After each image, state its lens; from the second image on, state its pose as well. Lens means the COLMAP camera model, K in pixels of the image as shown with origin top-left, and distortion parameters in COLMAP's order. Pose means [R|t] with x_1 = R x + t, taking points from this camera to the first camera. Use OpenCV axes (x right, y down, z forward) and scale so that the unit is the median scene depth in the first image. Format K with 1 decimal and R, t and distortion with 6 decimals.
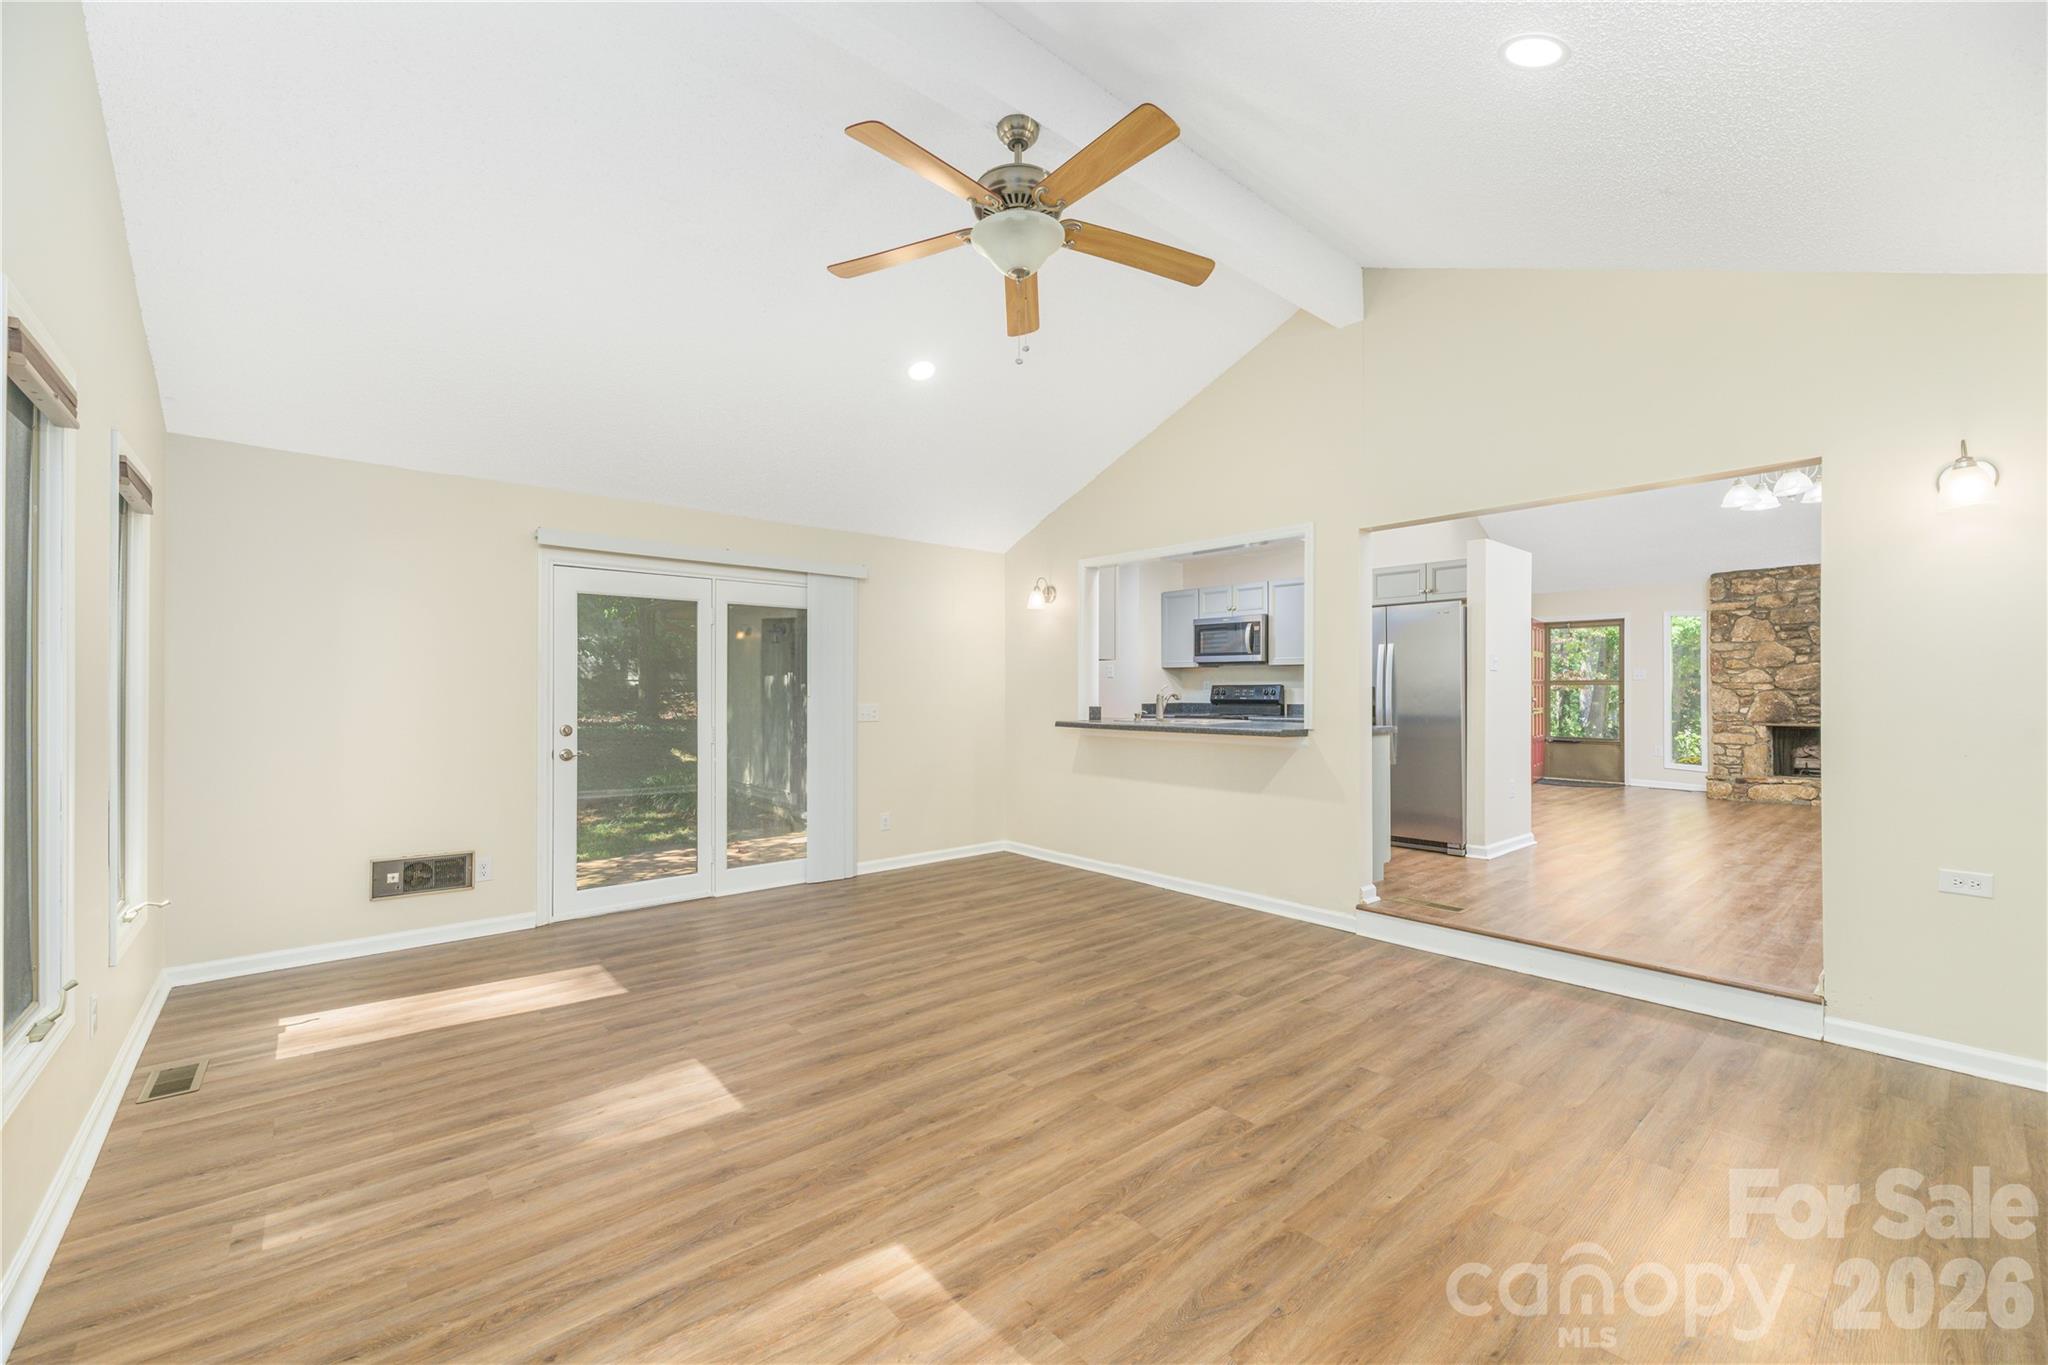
lens RADIAL K [[827.8, 0, 1025.9], [0, 827.8, 686.8], [0, 0, 1]] dist [0.000577, 0.000205]
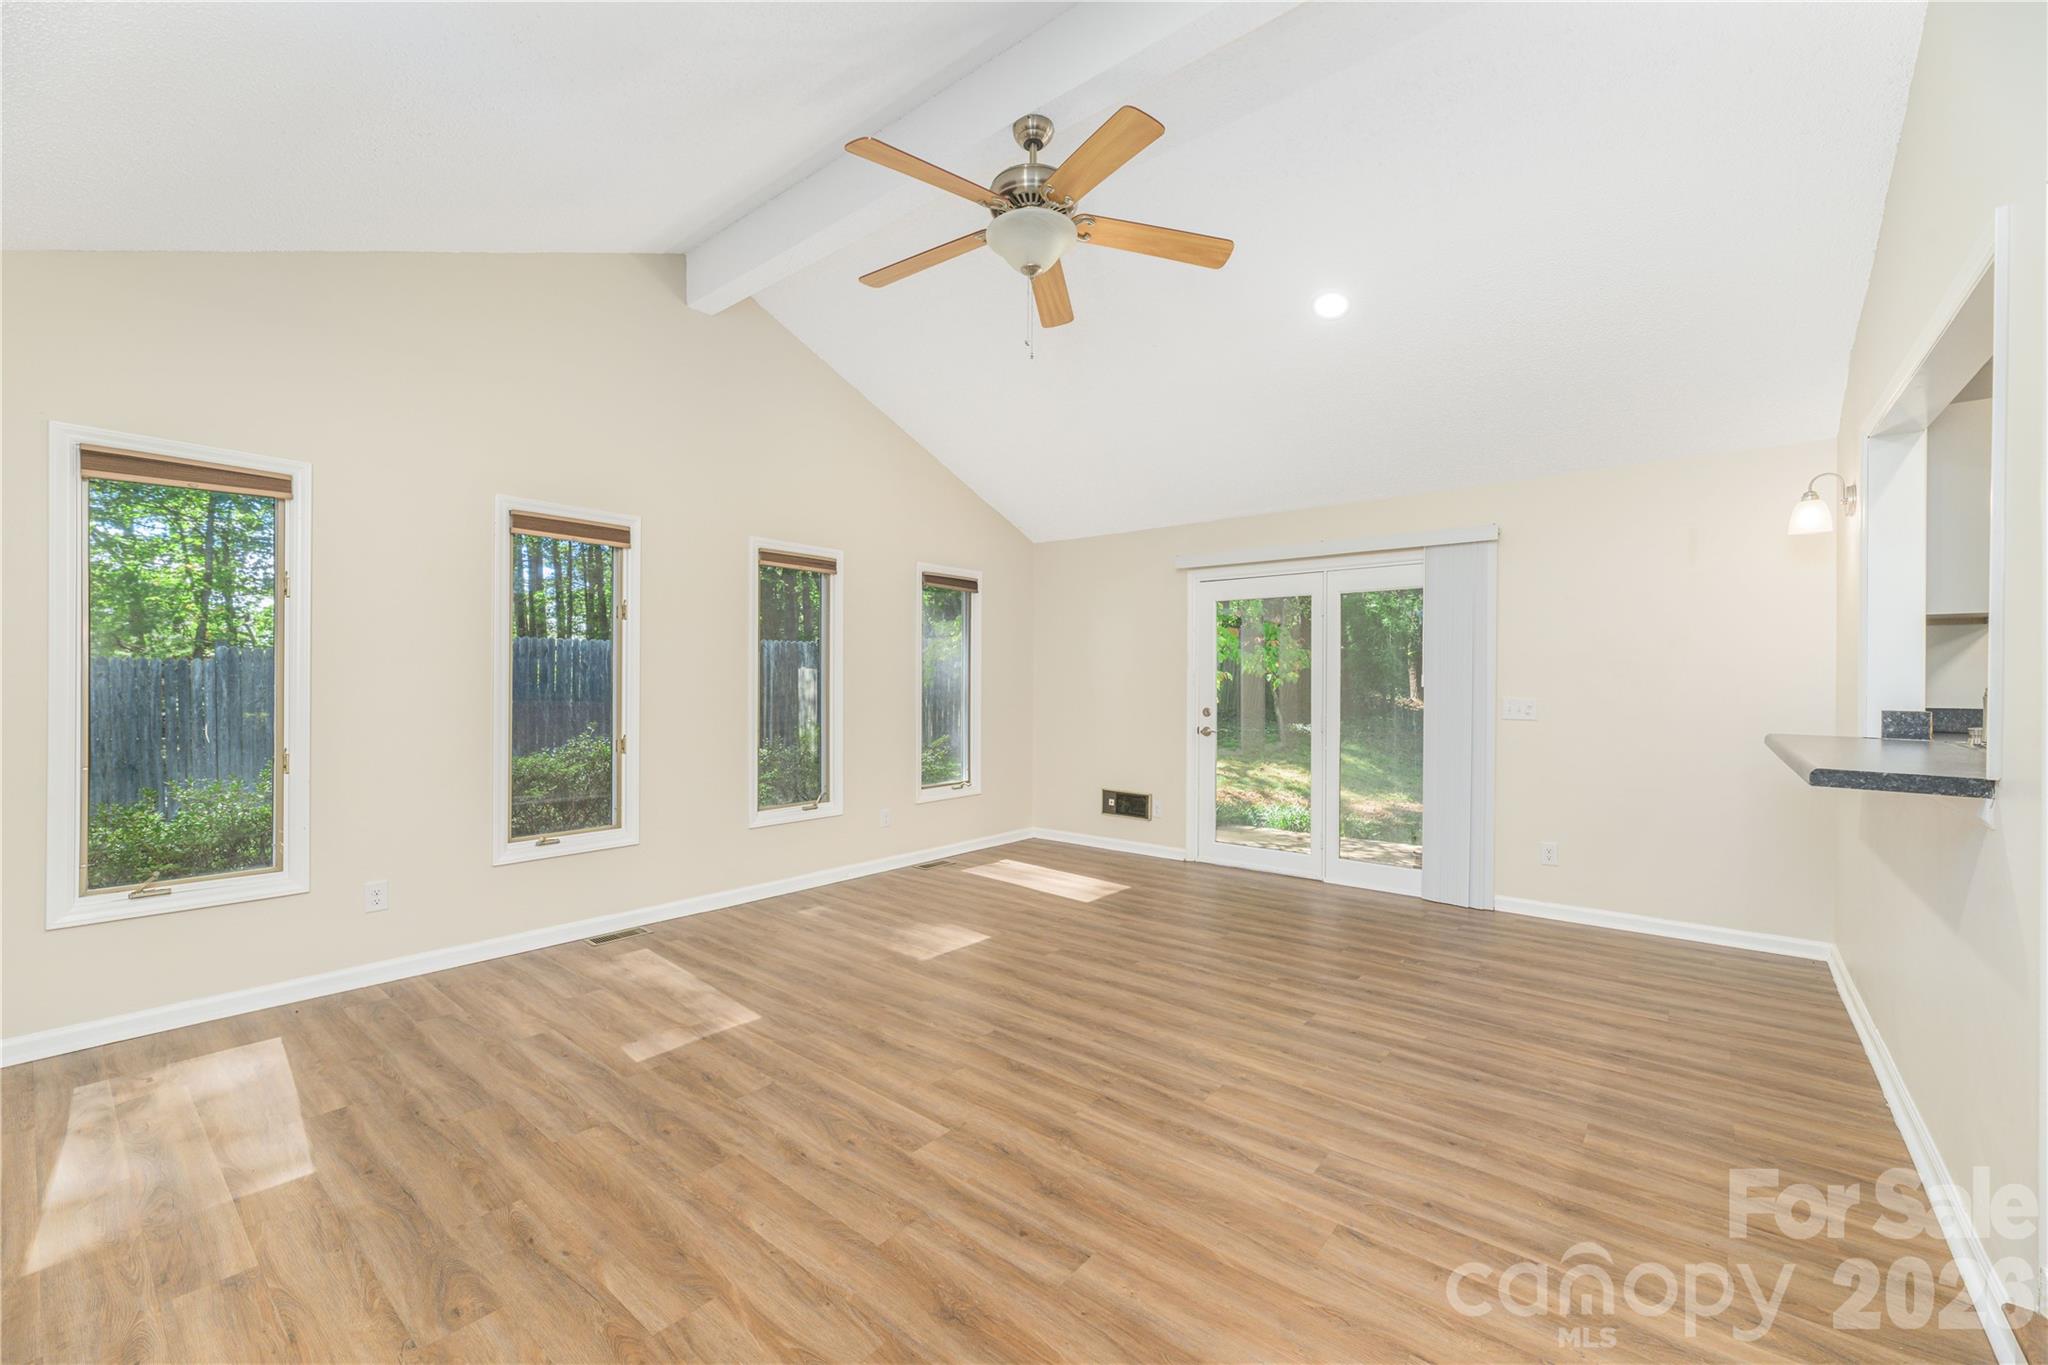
lens RADIAL K [[827.8, 0, 1029.2], [0, 827.8, 681.4], [0, 0, 1]] dist [0.000577, 0.000205]
pose [[0.164944, -0.002073, -0.986301, 0.586257], [0.001903, 0.999997, -0.001783, 0.007085], [0.986301, -0.001582, 0.164948, 0.479998]]
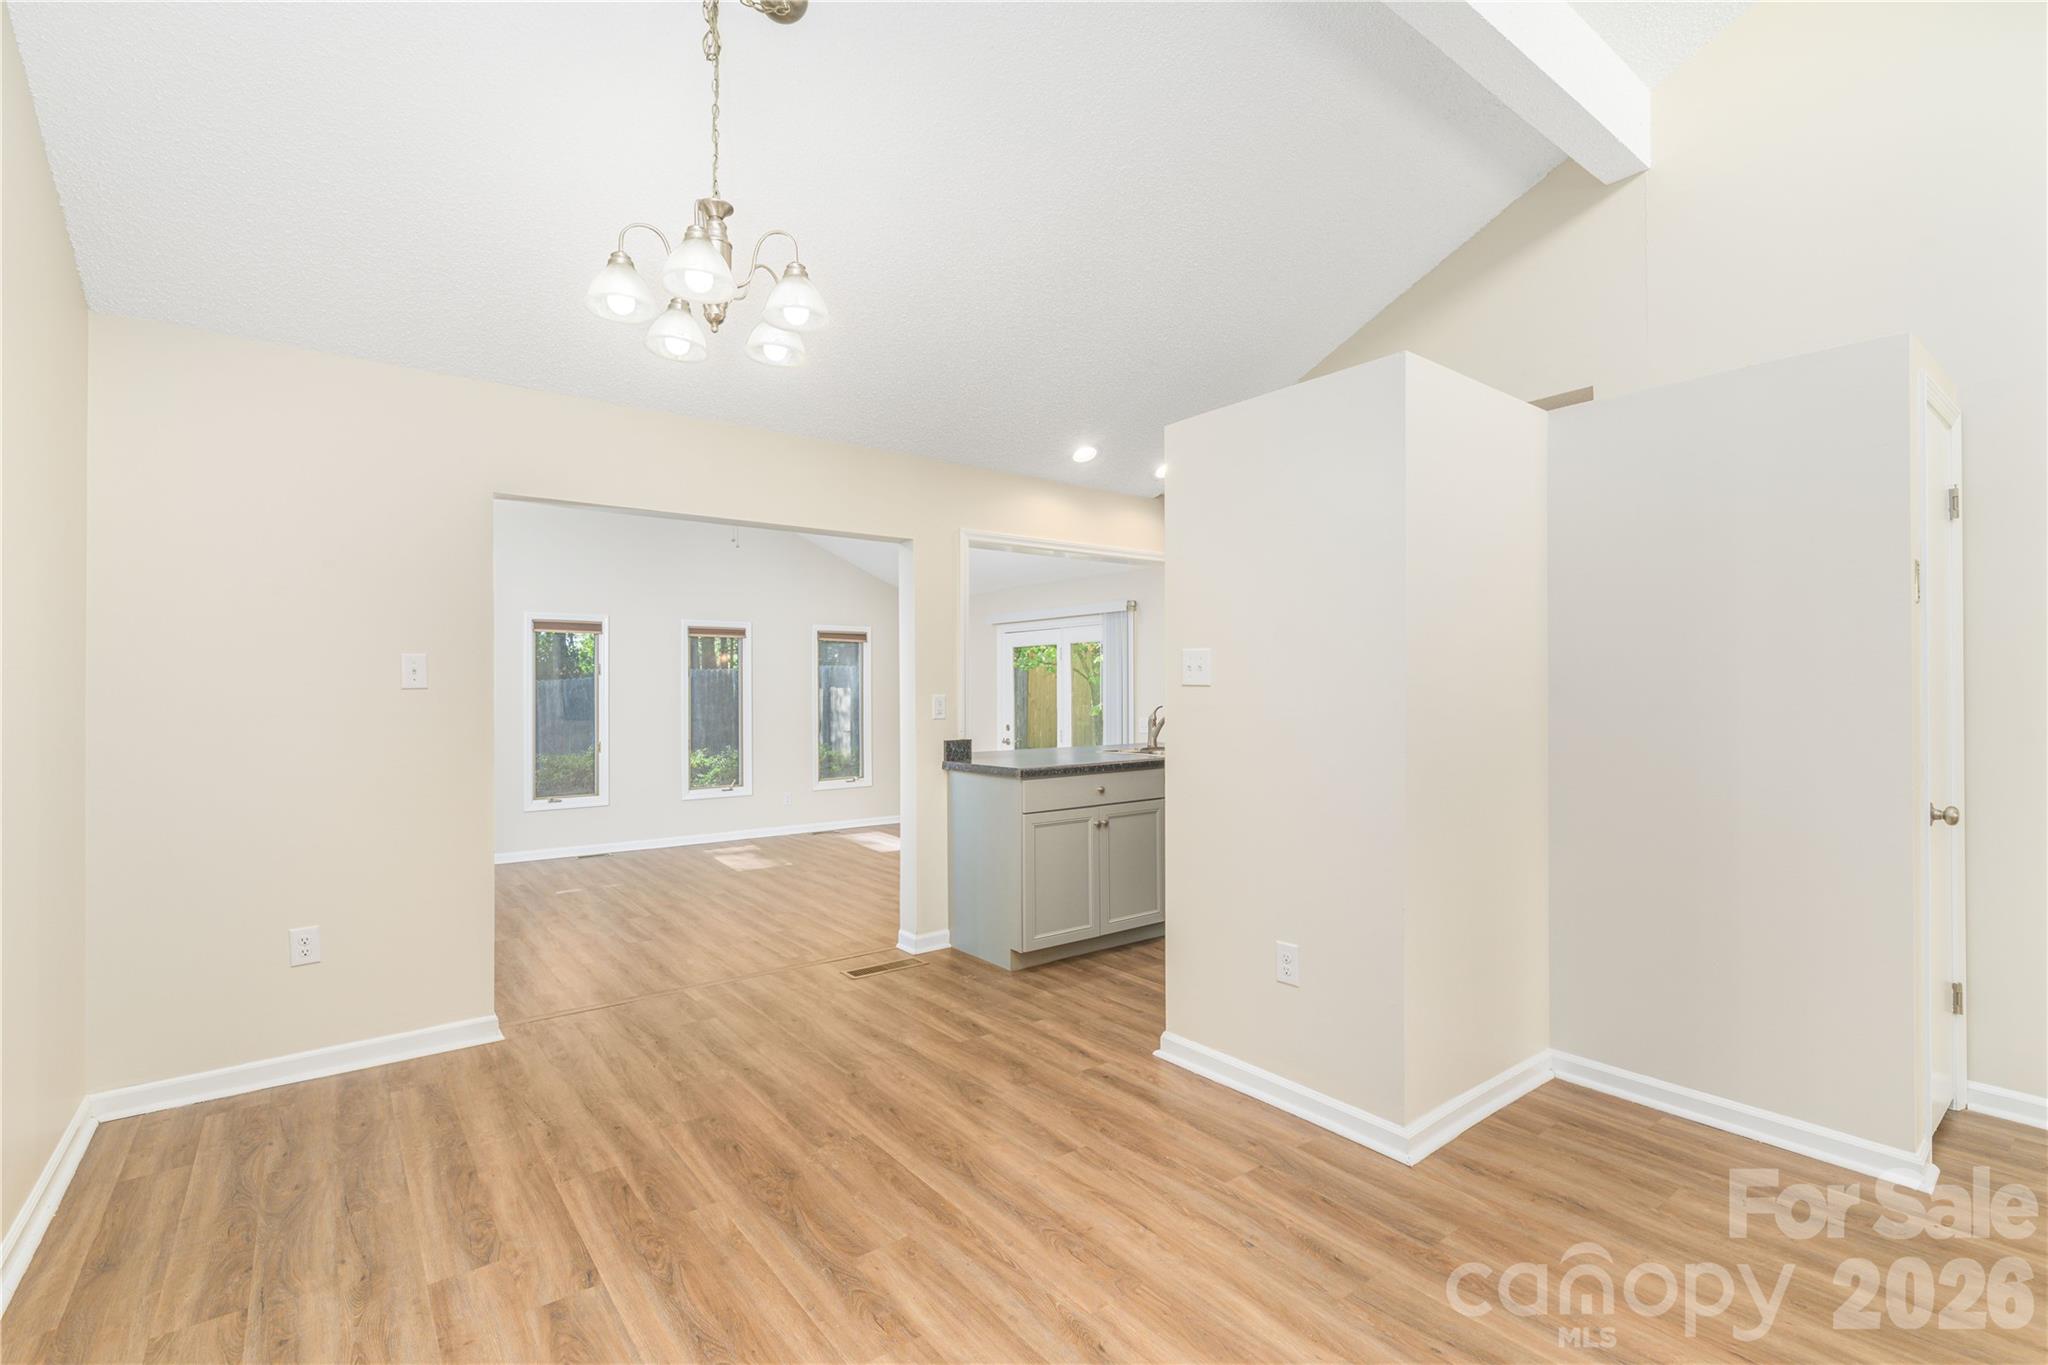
lens RADIAL K [[925.8, 0, 1028.6], [0, 925.8, 684.8], [0, 0, 1]] dist [0.000882, 0.000099]
pose [[-0.060436, -0.003300, -0.998167, 1.263680], [0.012385, 0.999915, -0.004055, -0.025436], [0.998095, -0.012607, -0.060390, 1.059682]]
